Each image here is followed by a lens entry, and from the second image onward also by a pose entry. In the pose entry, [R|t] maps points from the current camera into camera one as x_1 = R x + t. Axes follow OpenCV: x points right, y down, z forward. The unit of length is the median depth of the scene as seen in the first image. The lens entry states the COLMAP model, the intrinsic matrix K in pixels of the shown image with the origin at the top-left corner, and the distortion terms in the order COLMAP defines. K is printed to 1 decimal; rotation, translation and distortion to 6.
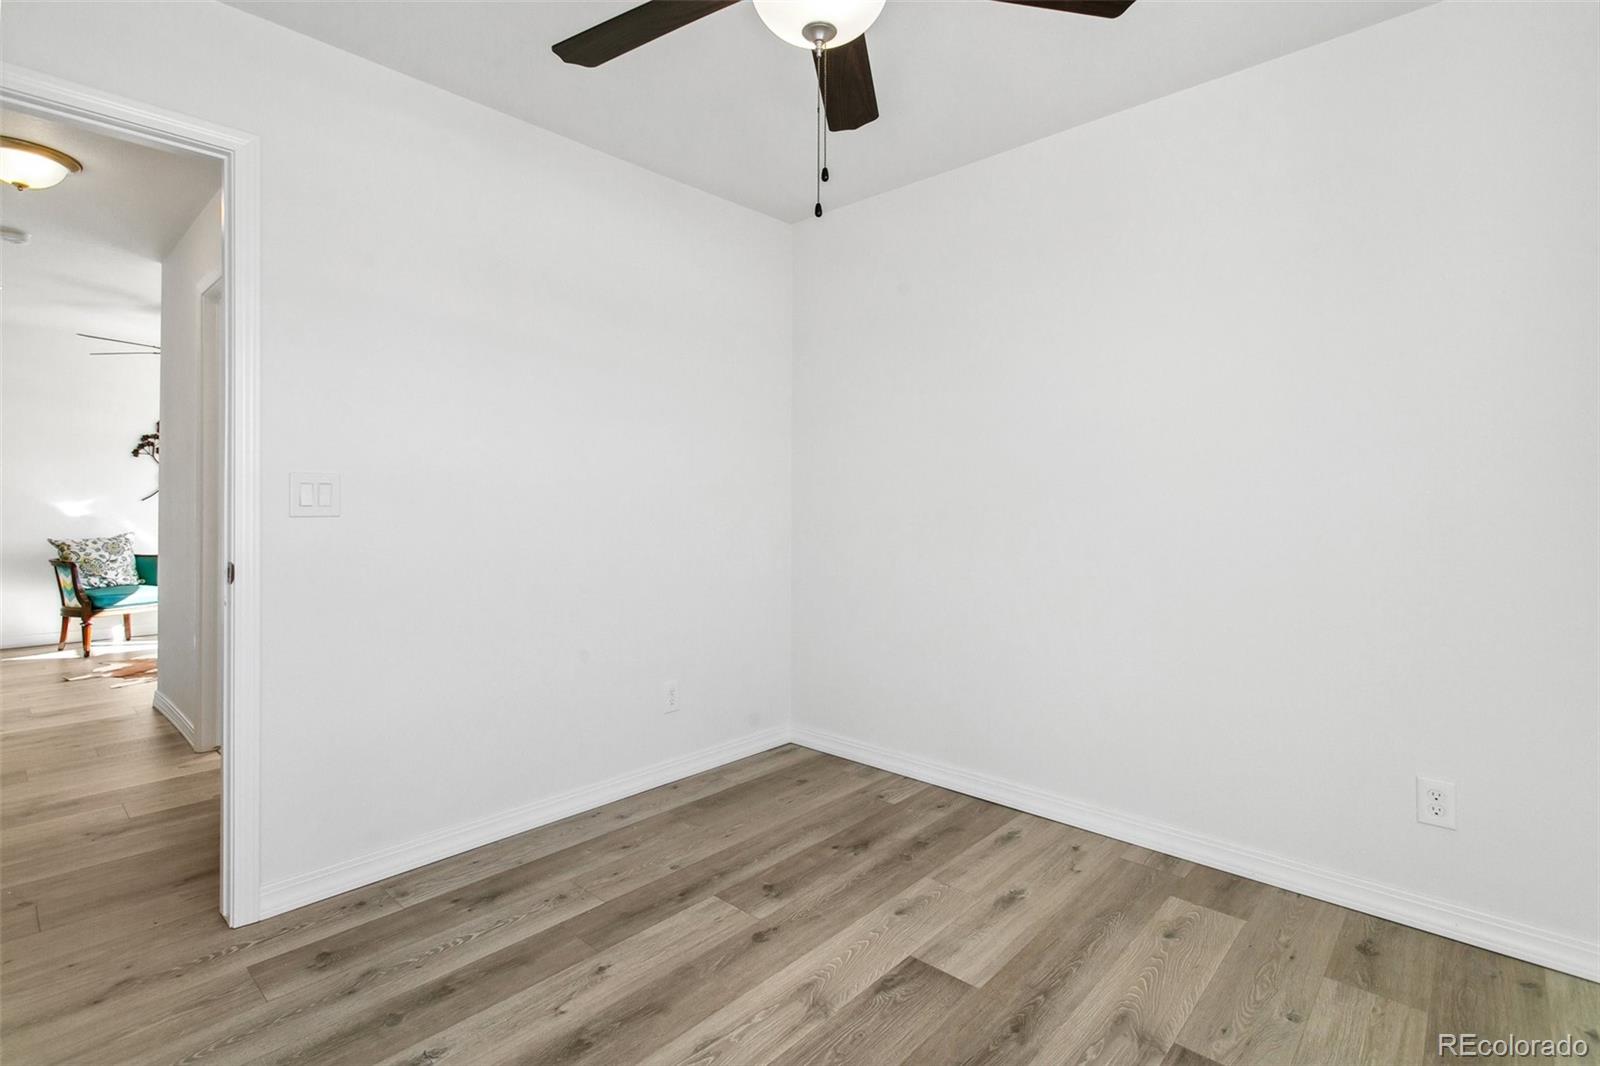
lens RADIAL K [[769.9, 0, 802.8], [0, 769.9, 481.9], [0, 0, 1]] dist [0.002189, -0.000092]
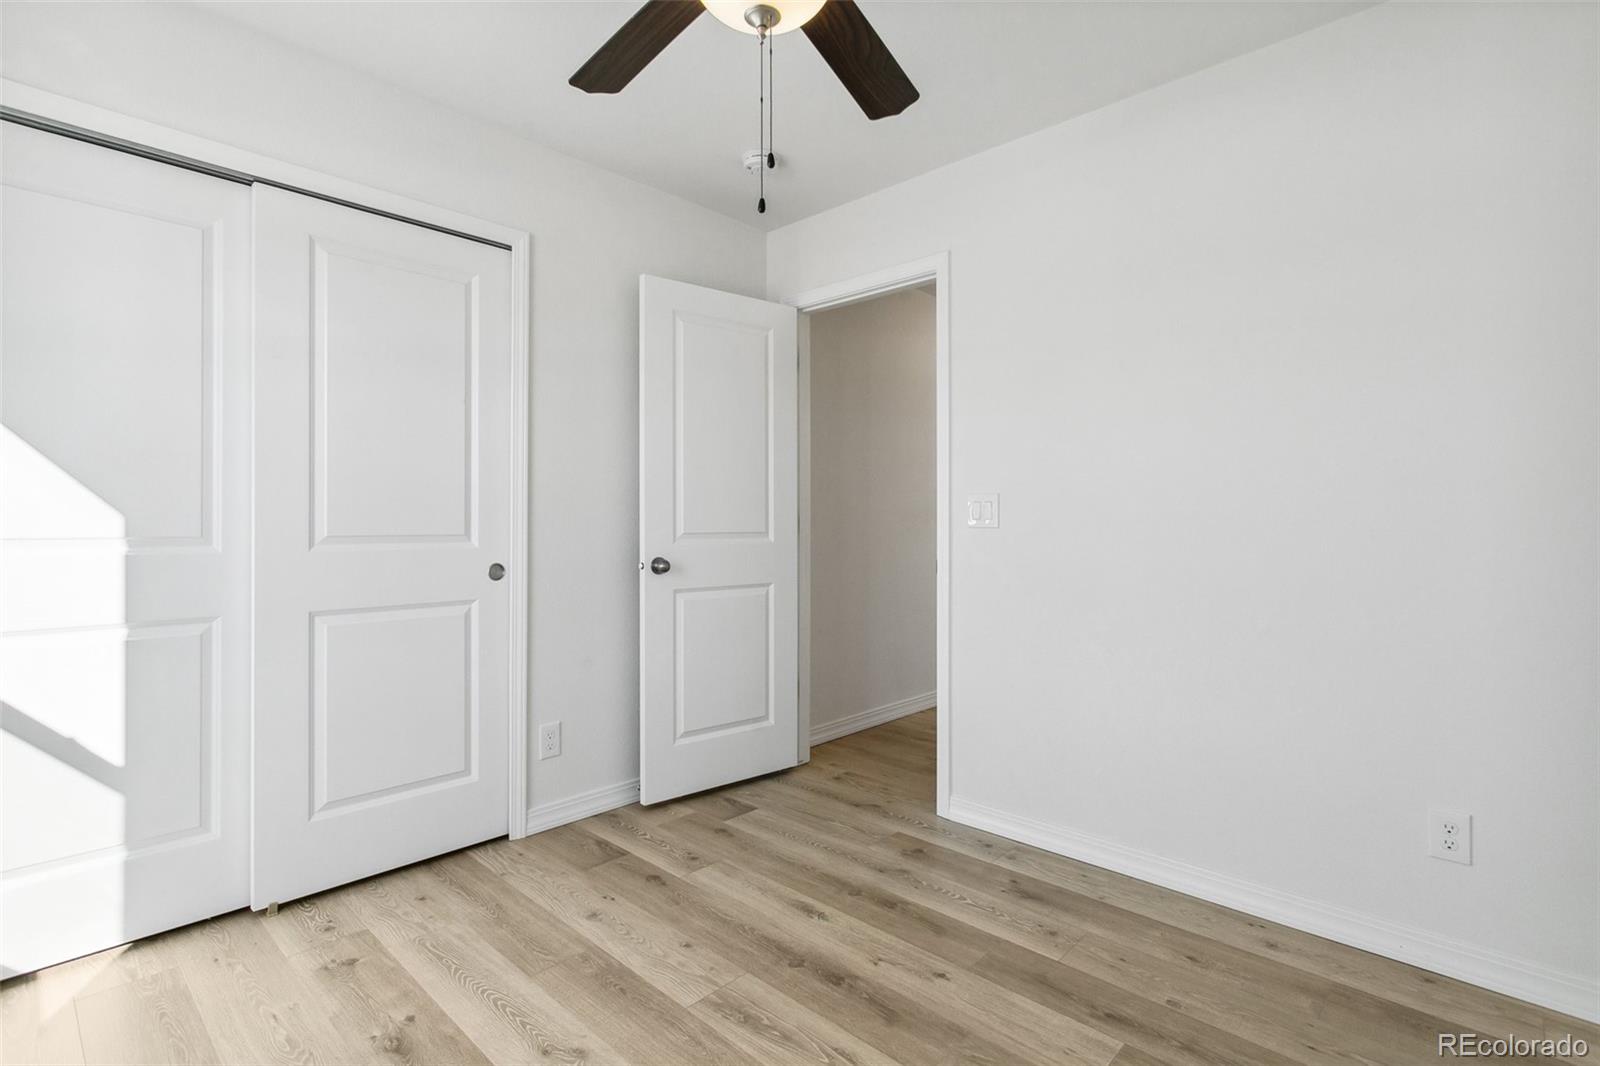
lens RADIAL K [[761.0, 0, 783.5], [0, 761.0, 518.4], [0, 0, 1]] dist [0.002578, 0.000202]
pose [[-0.027473, -0.002685, -0.999619, 0.657891], [0.024820, 0.999686, -0.003367, 0.021300], [0.999314, -0.024903, -0.027398, 0.725714]]
